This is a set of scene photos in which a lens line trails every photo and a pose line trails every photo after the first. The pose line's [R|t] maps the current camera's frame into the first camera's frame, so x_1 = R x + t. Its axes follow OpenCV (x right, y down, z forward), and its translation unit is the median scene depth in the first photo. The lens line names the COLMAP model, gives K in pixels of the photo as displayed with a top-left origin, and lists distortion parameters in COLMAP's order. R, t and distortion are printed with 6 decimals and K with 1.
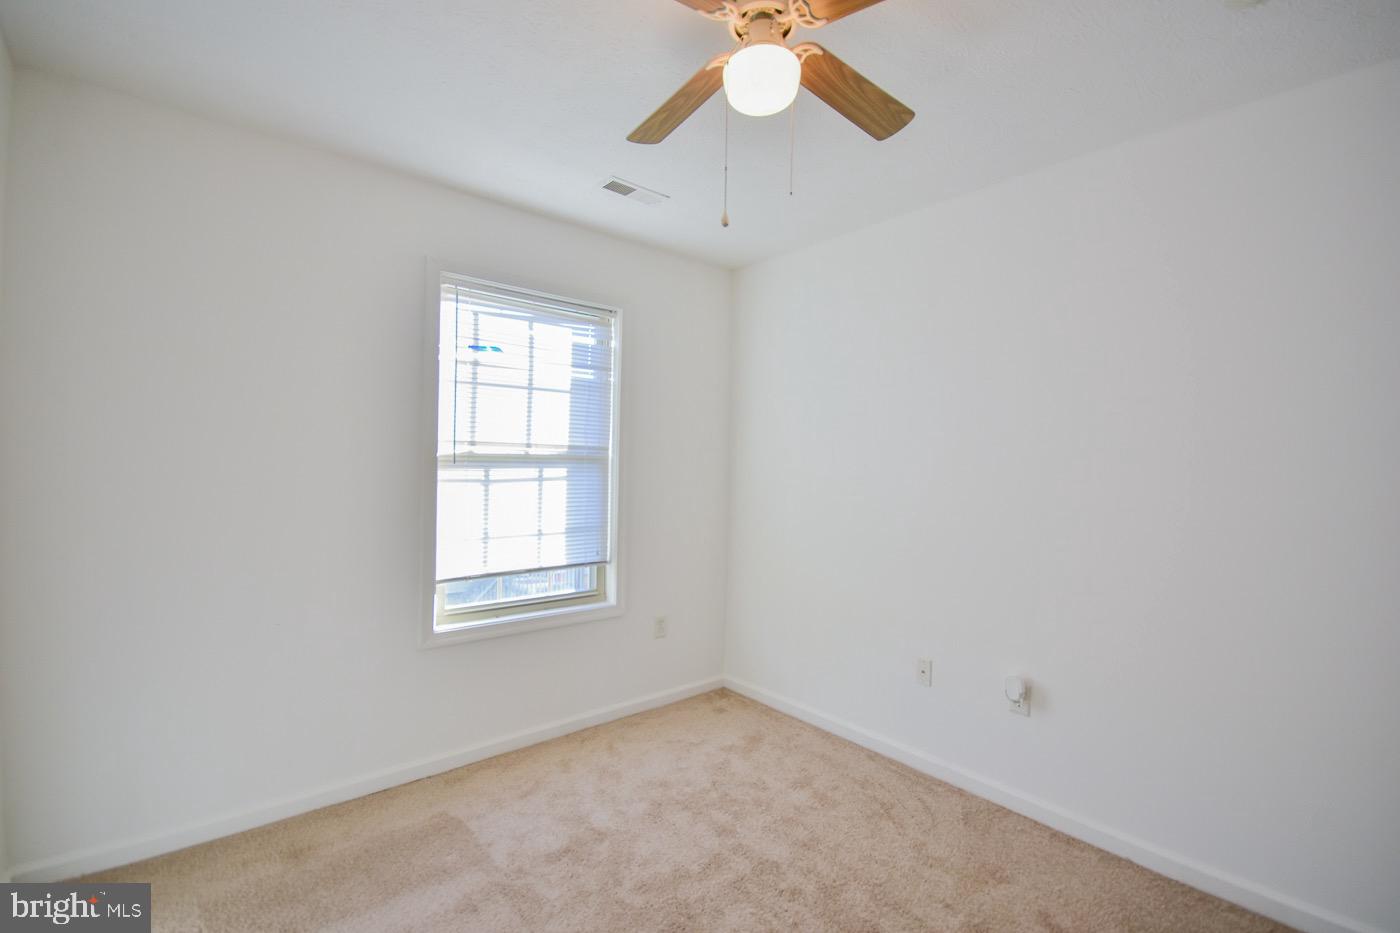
lens RADIAL K [[632.2, 0, 652.3], [0, 632.2, 479.5], [0, 0, 1]] dist [-0.001162, -0.000120]
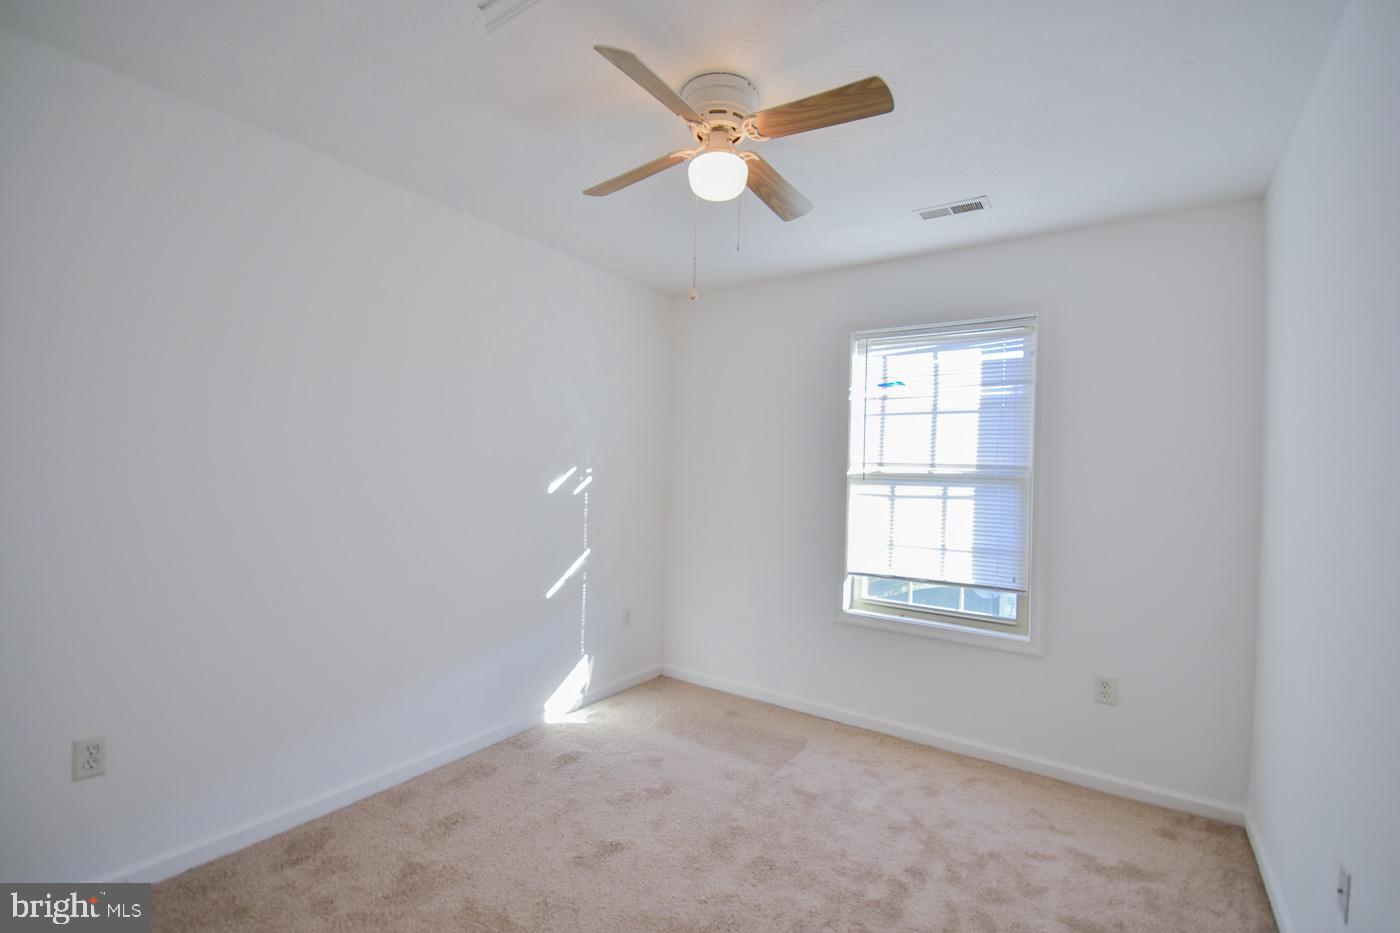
lens RADIAL K [[612.1, 0, 707.3], [0, 612.1, 484.4], [0, 0, 1]] dist [-0.003251, -0.000604]
pose [[0.280935, 0.007054, -0.959701, 0.709504], [-0.052536, 0.998587, -0.008039, 0.007537], [0.958288, 0.052677, 0.280909, 0.338952]]
